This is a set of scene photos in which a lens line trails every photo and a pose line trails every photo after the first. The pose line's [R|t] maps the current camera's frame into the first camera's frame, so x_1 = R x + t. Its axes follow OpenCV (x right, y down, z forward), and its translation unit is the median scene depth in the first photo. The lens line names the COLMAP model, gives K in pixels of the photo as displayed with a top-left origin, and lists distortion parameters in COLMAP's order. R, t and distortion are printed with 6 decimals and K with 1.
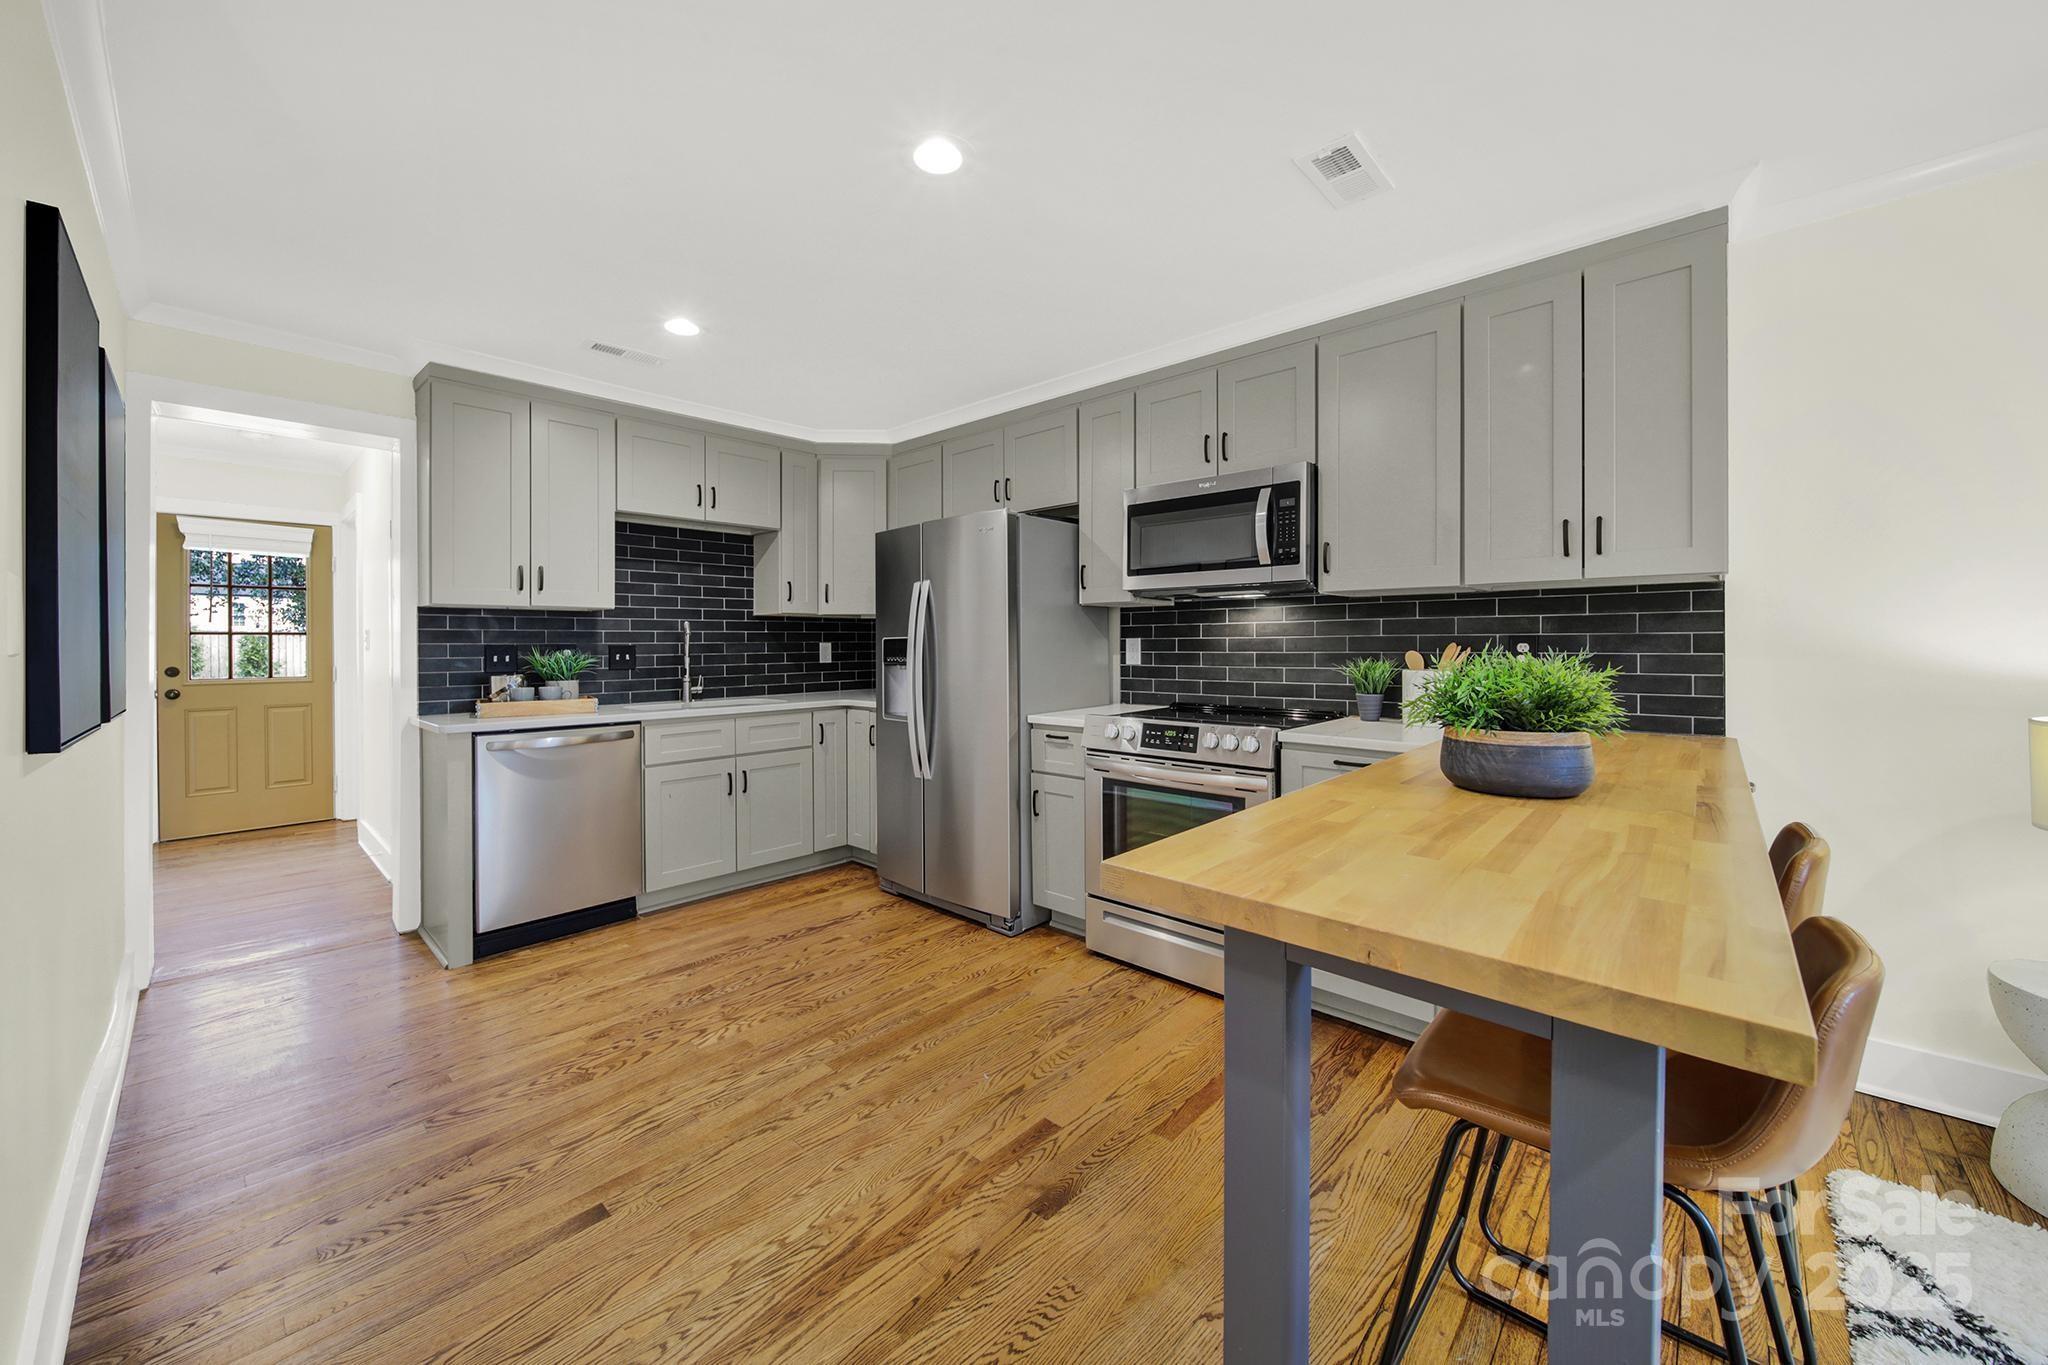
lens RADIAL K [[754.4, 0, 1023.9], [0, 754.4, 658.4], [0, 0, 1]] dist [-0.005516, -0.000097]
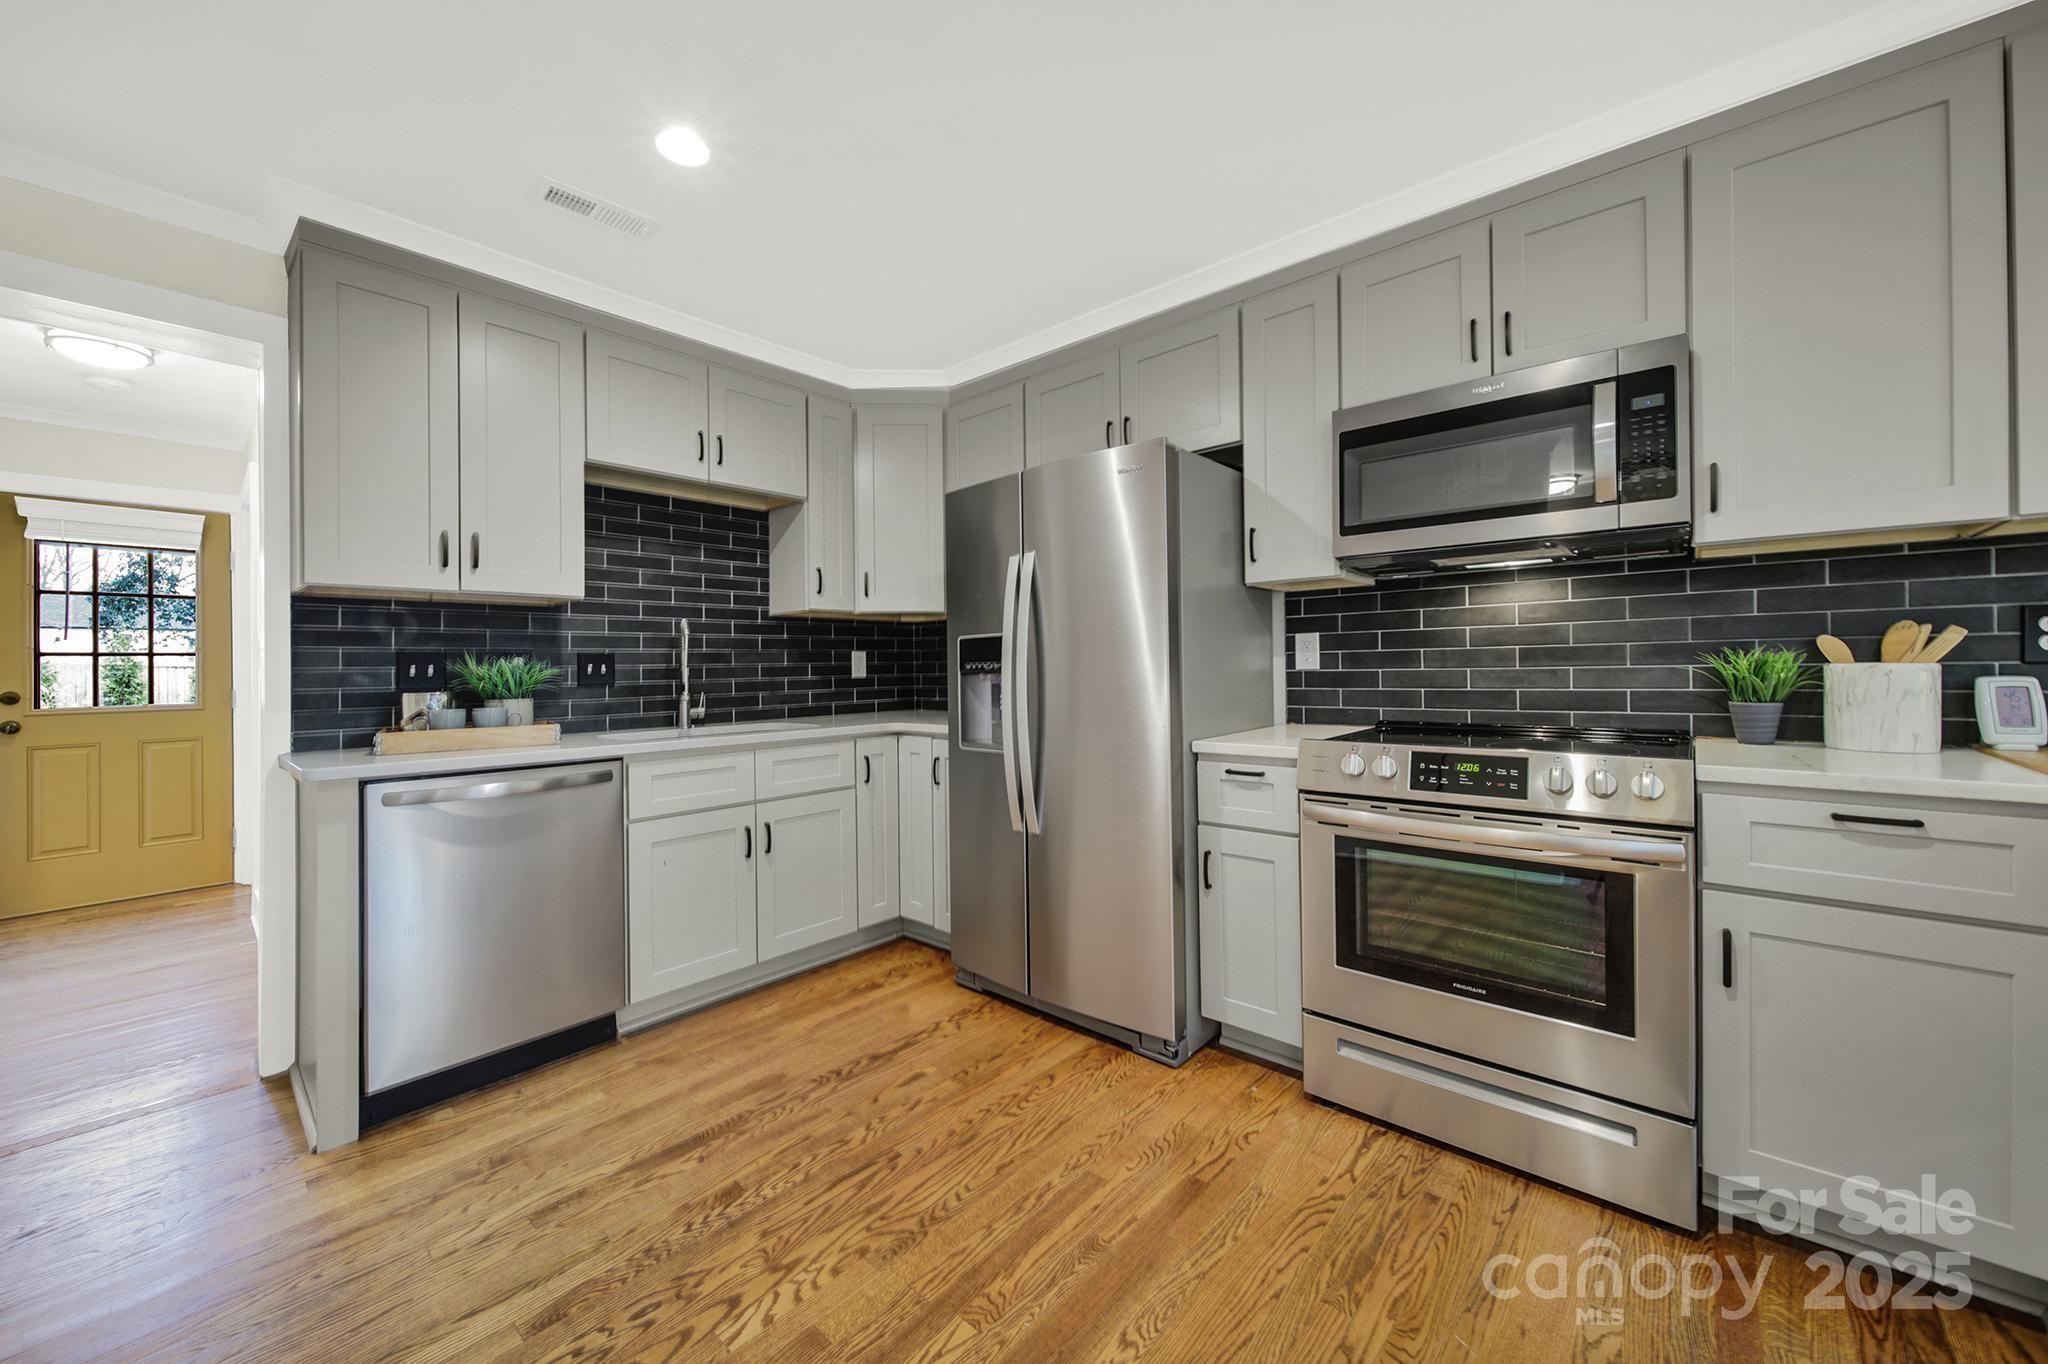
lens RADIAL K [[753.3, 0, 1028.7], [0, 753.3, 675.3], [0, 0, 1]] dist [-0.007835, -0.000162]
pose [[0.999627, -0.010241, 0.025326, -0.151985], [0.010508, 0.999890, -0.010433, 0.019695], [-0.025216, 0.010696, 0.999625, 0.301159]]
